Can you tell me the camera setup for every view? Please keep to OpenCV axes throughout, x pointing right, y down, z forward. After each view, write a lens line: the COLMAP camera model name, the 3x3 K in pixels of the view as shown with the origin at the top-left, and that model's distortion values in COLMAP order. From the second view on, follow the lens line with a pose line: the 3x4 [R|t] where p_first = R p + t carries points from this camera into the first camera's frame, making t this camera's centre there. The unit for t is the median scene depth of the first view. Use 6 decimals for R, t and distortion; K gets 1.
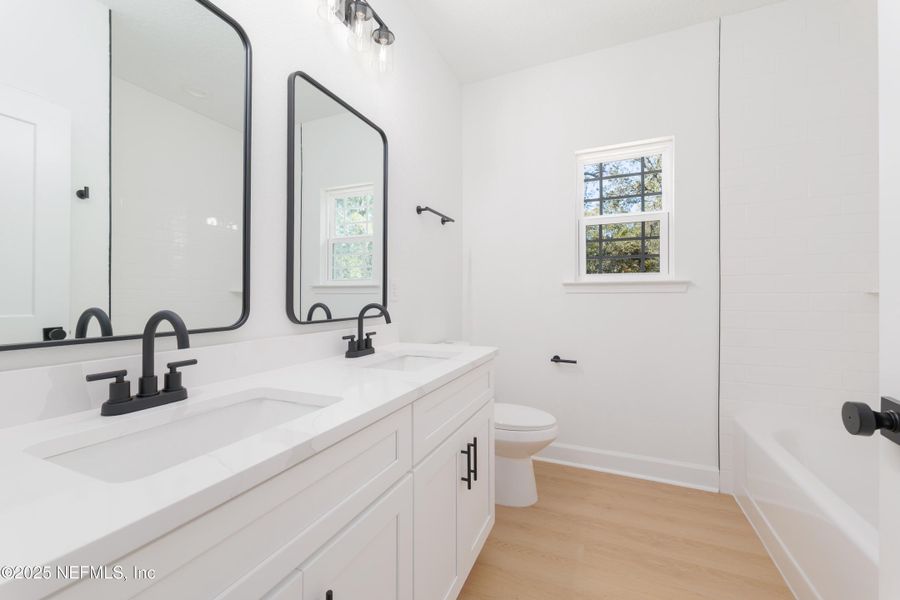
lens RADIAL K [[362.2, 0, 450.6], [0, 362.2, 297.1], [0, 0, 1]] dist [-0.022115, 0.000131]
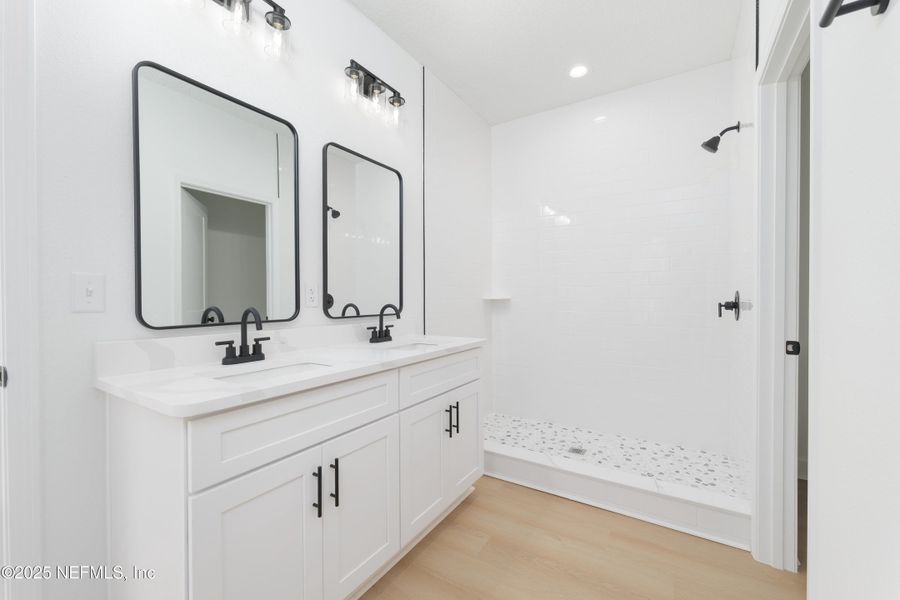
lens RADIAL K [[365.1, 0, 451.4], [0, 365.1, 302.3], [0, 0, 1]] dist [0.001349, 0.000099]
pose [[0.988485, 0.000337, -0.151319, 0.261567], [0.001982, 0.999883, 0.015172, -0.009762], [0.151306, -0.015298, 0.988369, -0.375763]]
